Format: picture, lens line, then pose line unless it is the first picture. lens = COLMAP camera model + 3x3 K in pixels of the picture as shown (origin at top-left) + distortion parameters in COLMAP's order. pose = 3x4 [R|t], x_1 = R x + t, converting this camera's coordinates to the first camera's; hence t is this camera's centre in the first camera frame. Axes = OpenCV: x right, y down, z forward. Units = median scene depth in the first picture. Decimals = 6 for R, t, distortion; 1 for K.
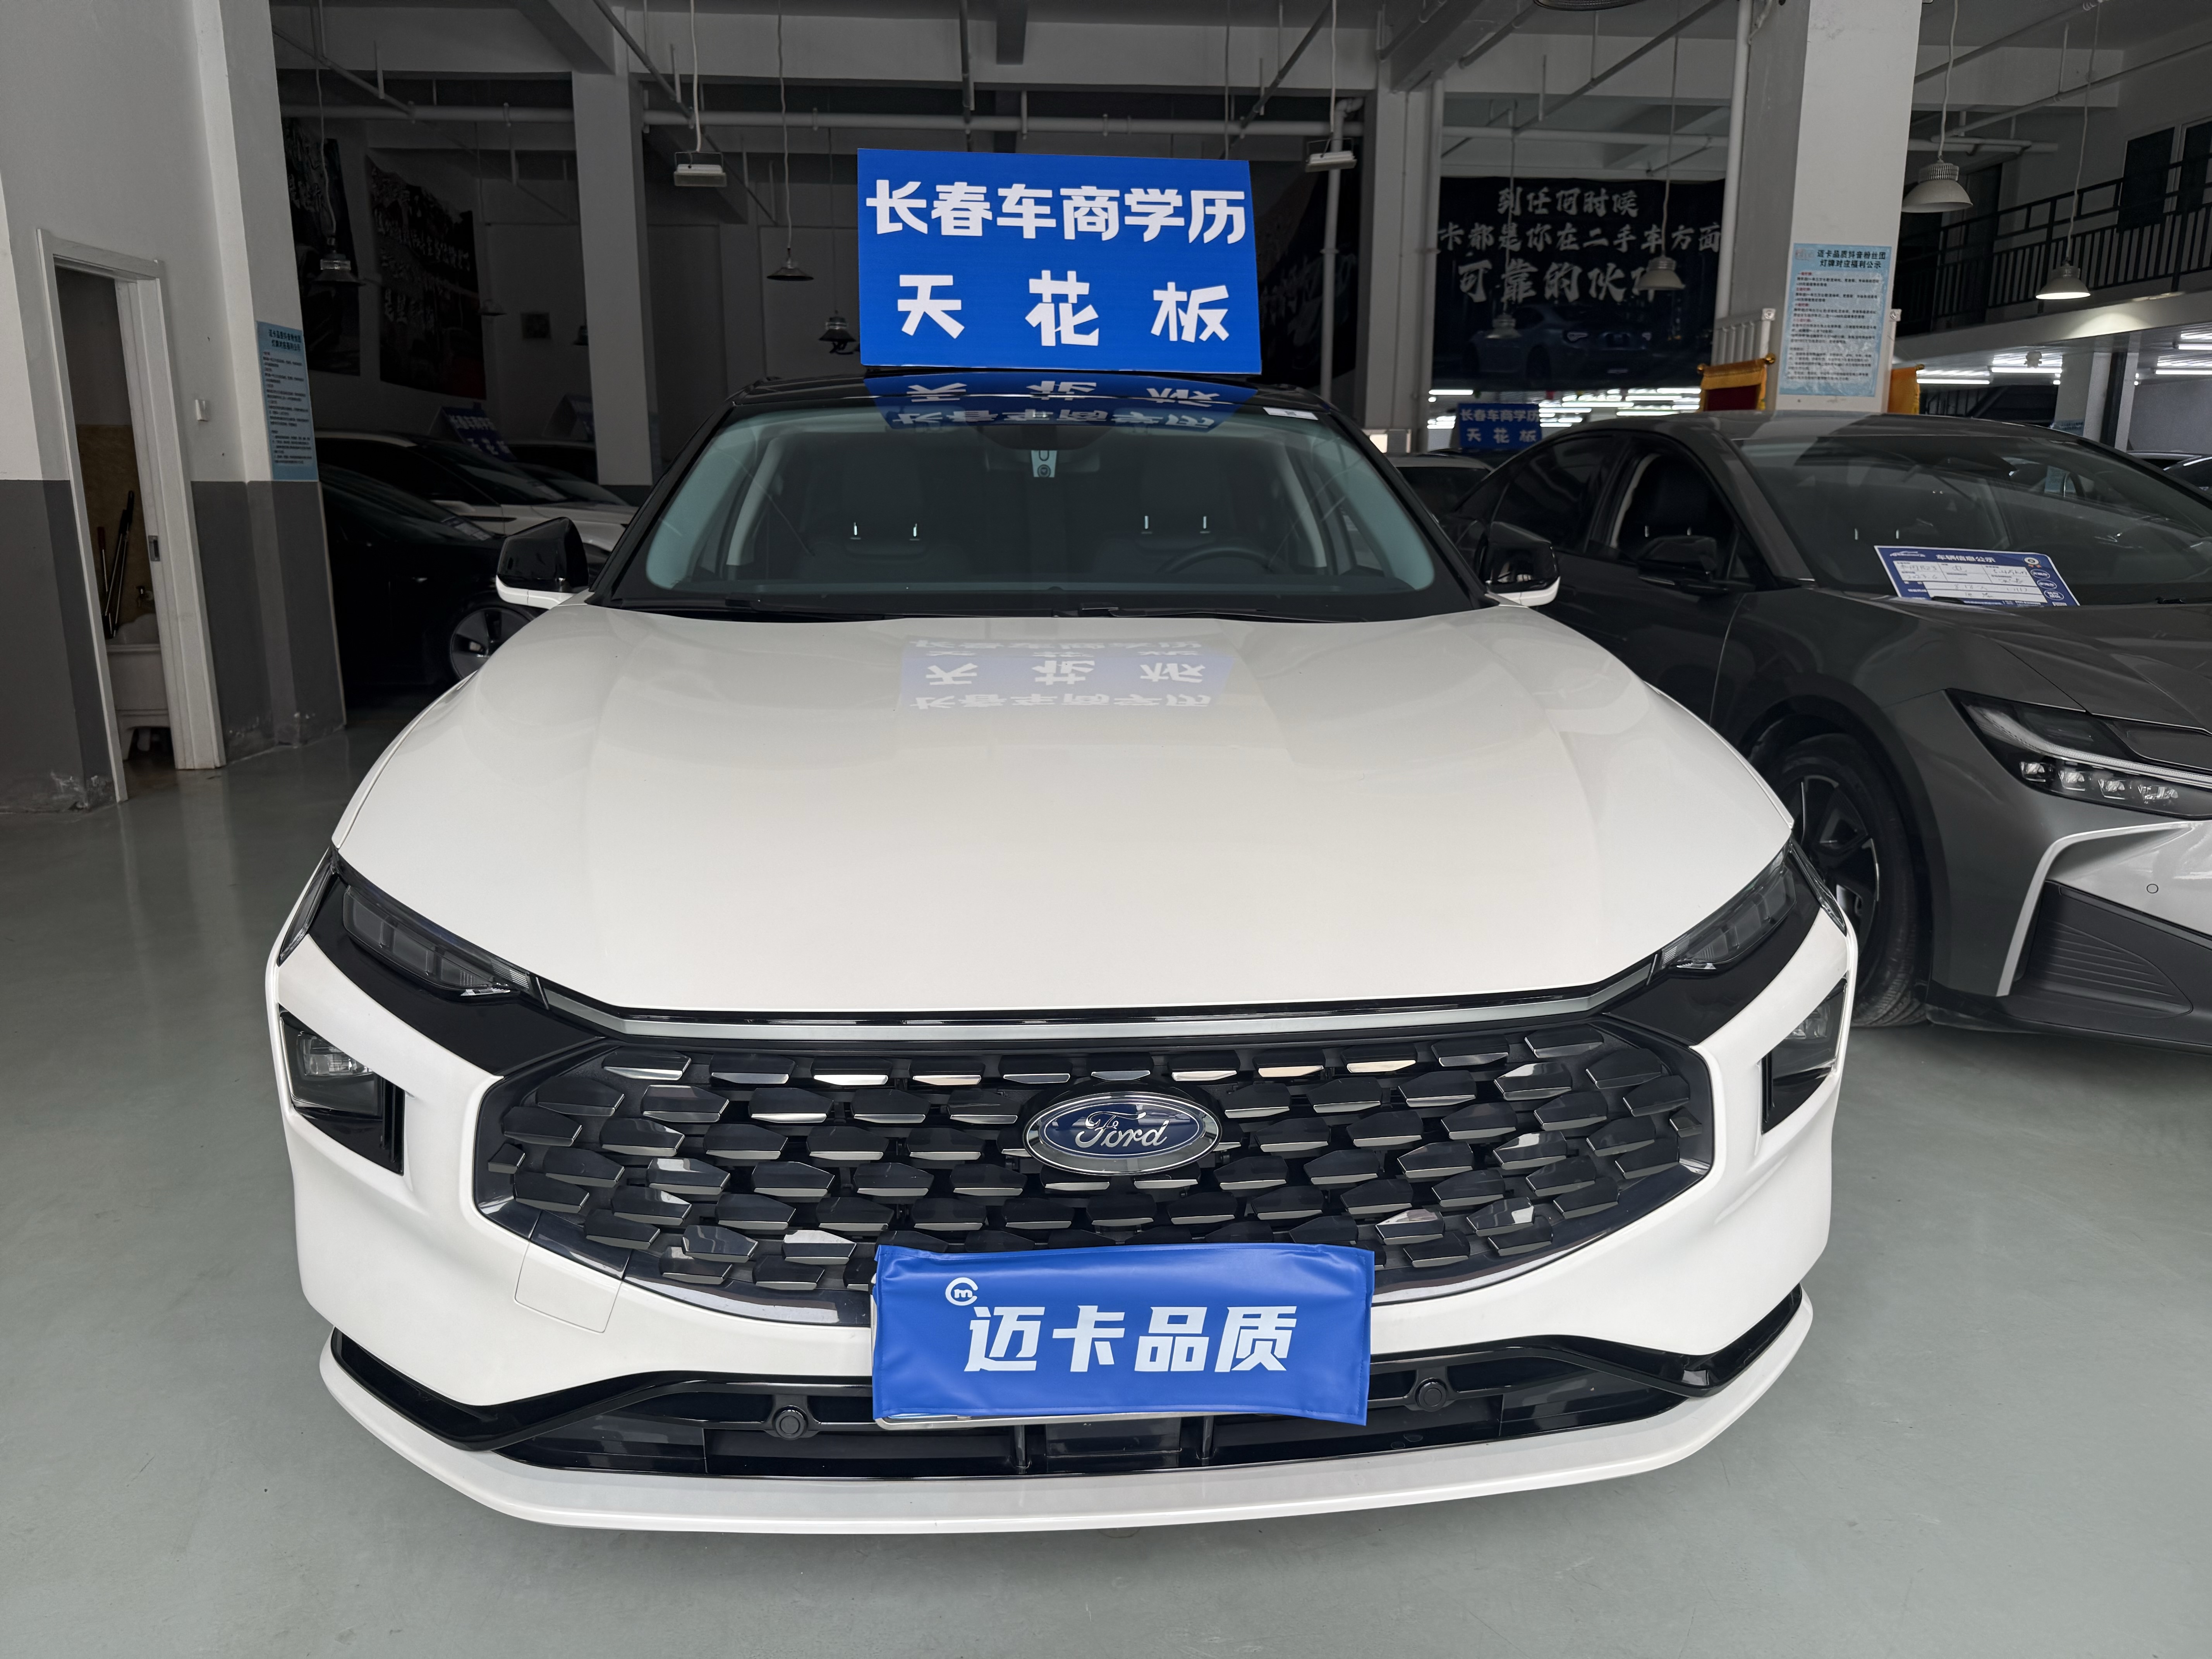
lens RADIAL K [[1579.3, 0, 1143.2], [0, 1579.3, 838.3], [0, 0, 1]] dist [0.038145, -0.059278]
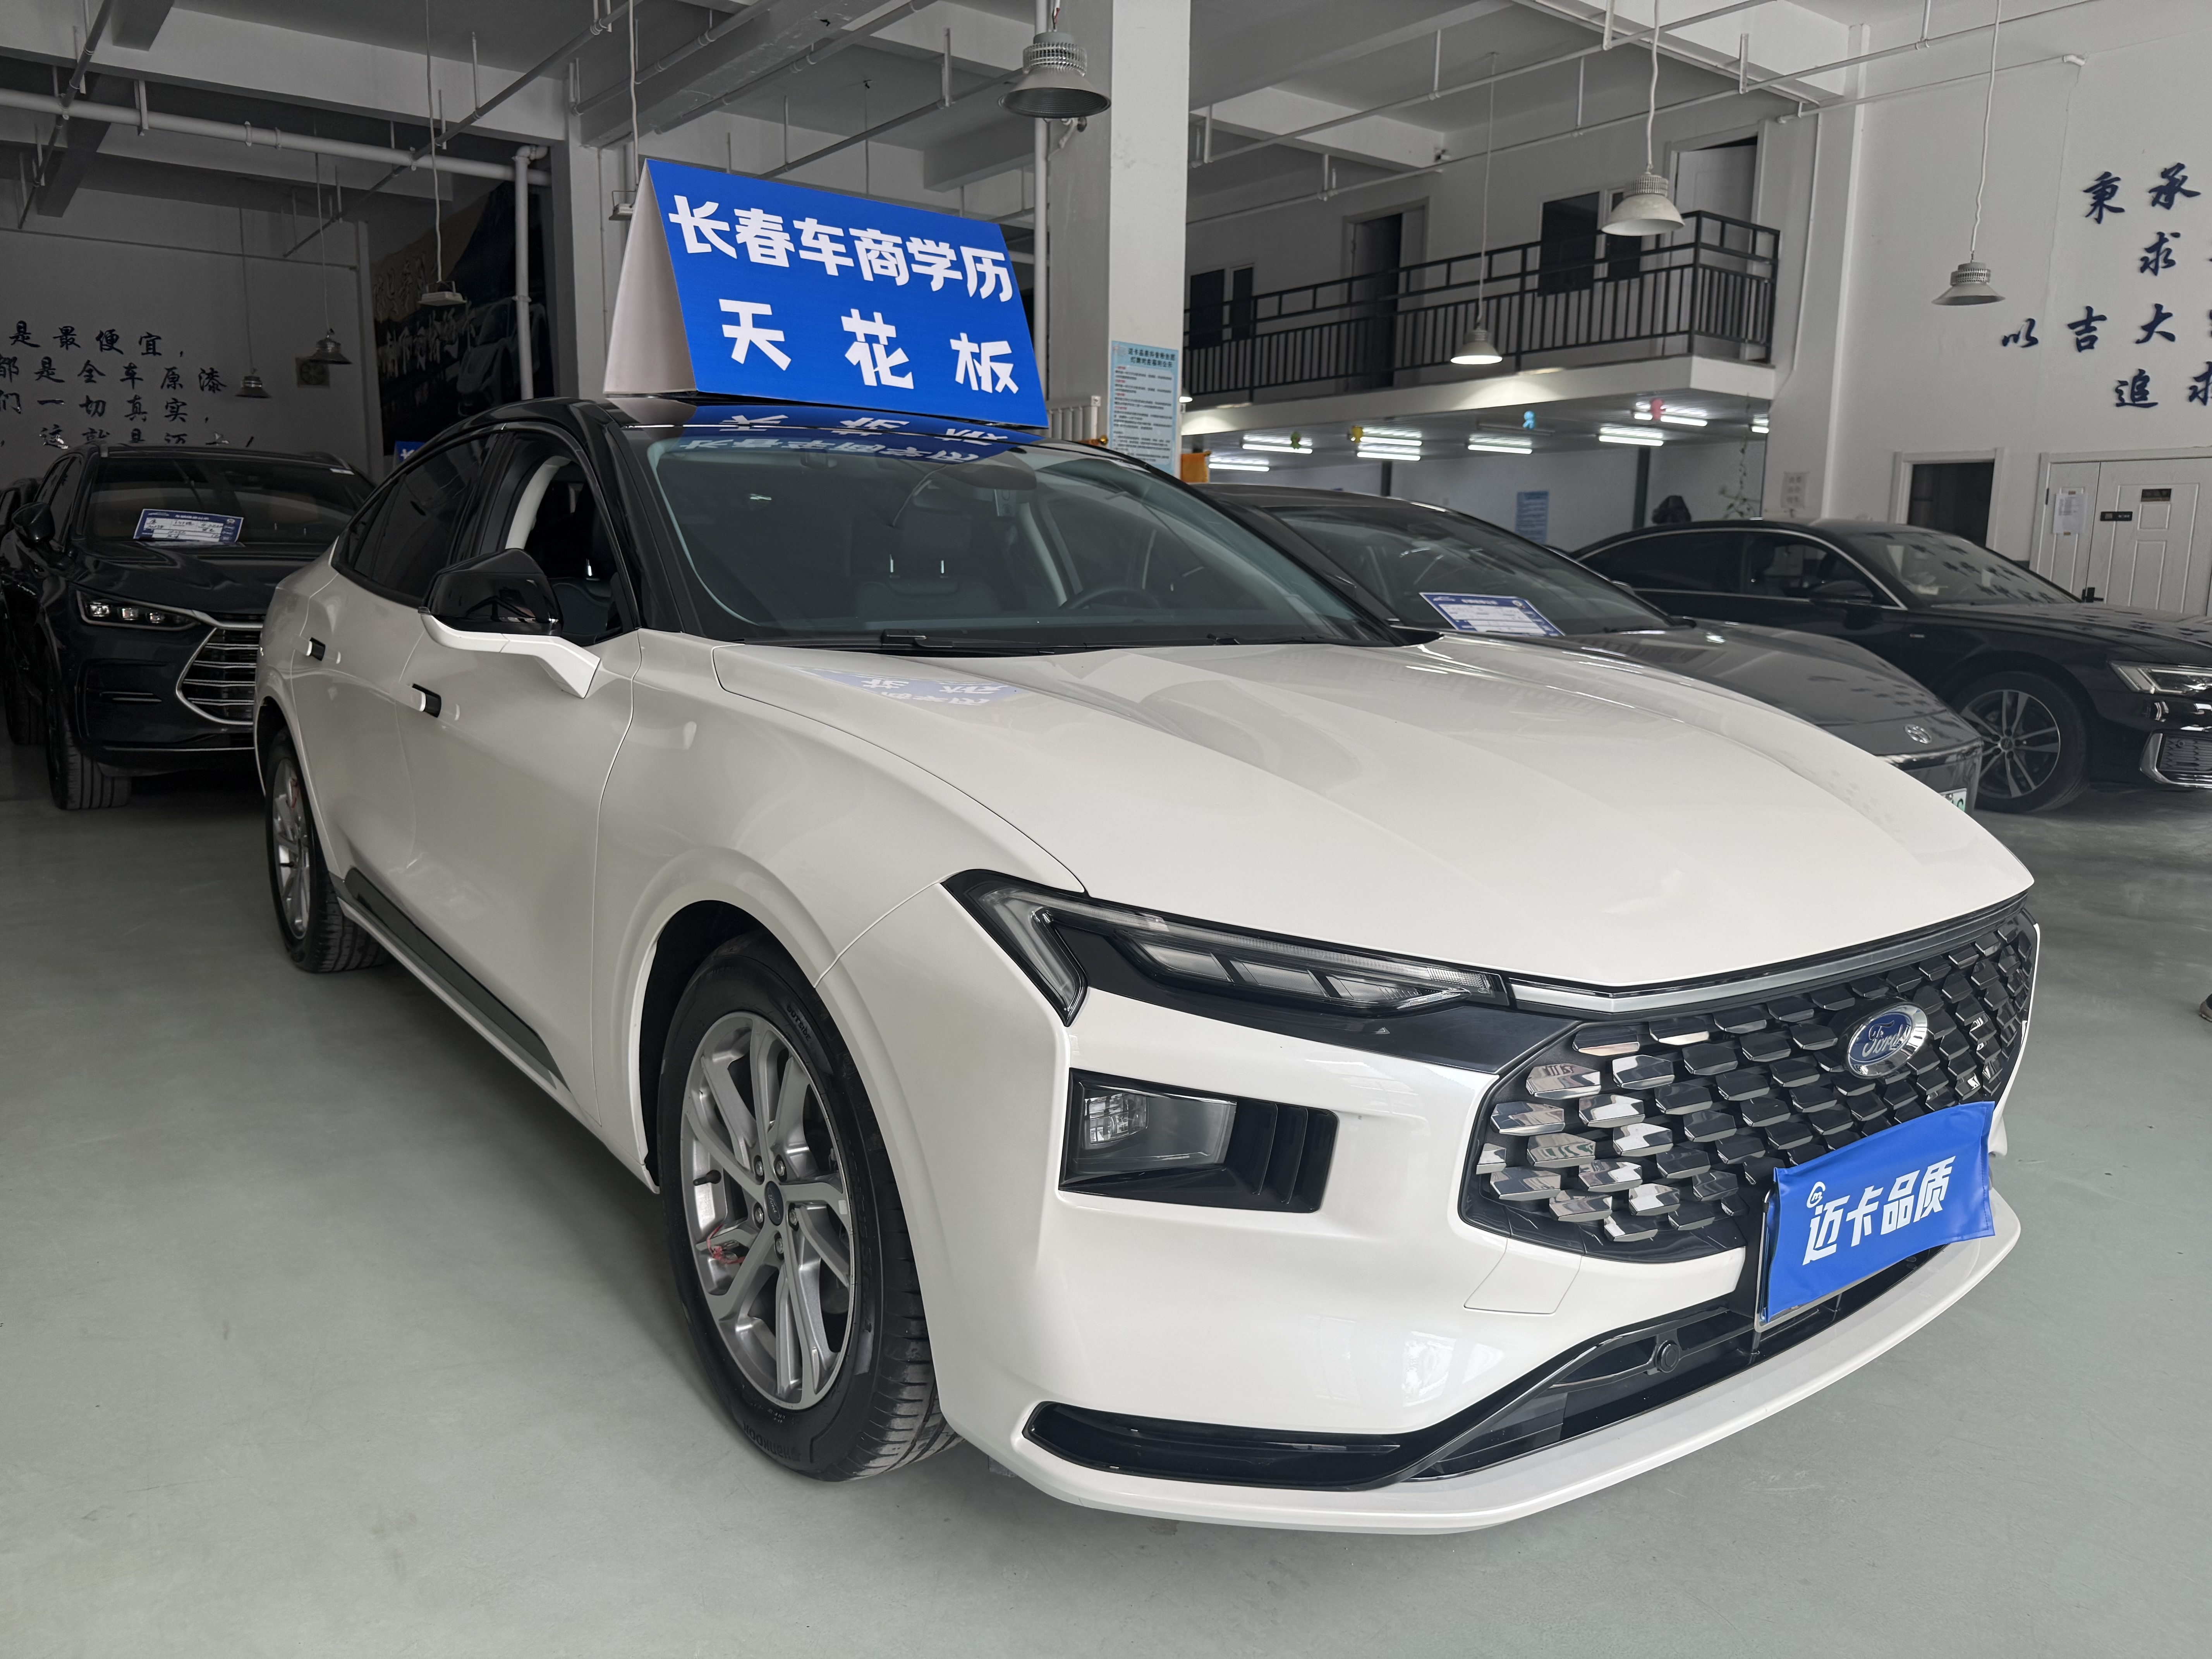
lens RADIAL K [[1590.9, 0, 1106.0], [0, 1590.9, 829.5], [0, 0, 1]] dist [0.040555, -0.134193]
pose [[0.841349, -0.073270, 0.535503, -0.478674], [0.097915, 0.995038, -0.017692, -0.005912], [-0.531549, 0.067319, 0.844348, 0.106518]]
